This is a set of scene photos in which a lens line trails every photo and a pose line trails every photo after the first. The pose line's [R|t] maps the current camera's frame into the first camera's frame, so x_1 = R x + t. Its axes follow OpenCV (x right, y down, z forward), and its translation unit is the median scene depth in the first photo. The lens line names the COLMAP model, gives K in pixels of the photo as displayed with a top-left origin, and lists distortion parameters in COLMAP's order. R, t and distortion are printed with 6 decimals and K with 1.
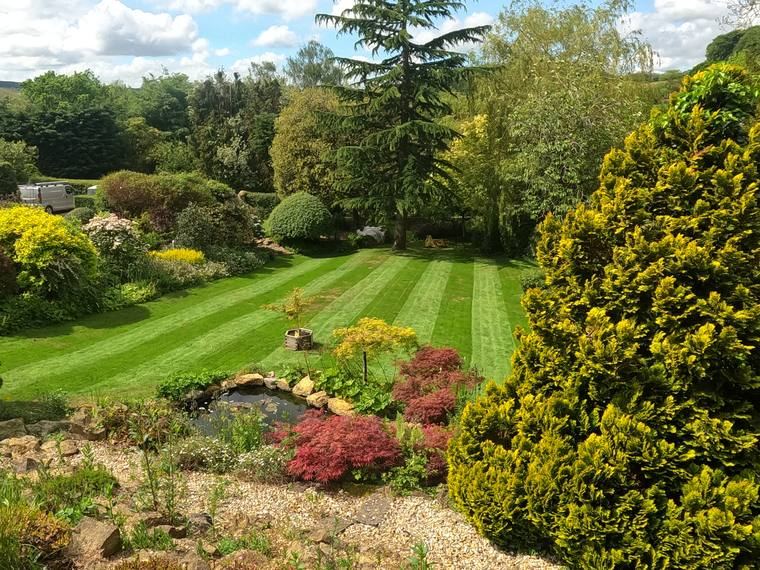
lens RADIAL K [[654.1, 0, 381.7], [0, 654.1, 287.0], [0, 0, 1]] dist [0.008015, -0.007014]
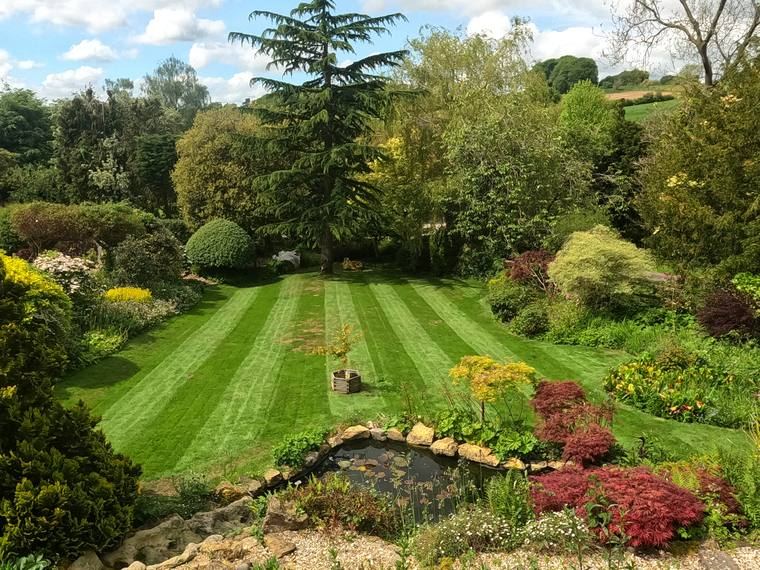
lens RADIAL K [[654.1, 0, 380.1], [0, 654.1, 282.0], [0, 0, 1]] dist [0.008015, -0.007014]
pose [[0.969441, -0.052805, 0.239574, -0.138147], [0.060766, 0.997814, -0.025962, -0.015930], [-0.237679, 0.039727, 0.970531, 0.034843]]
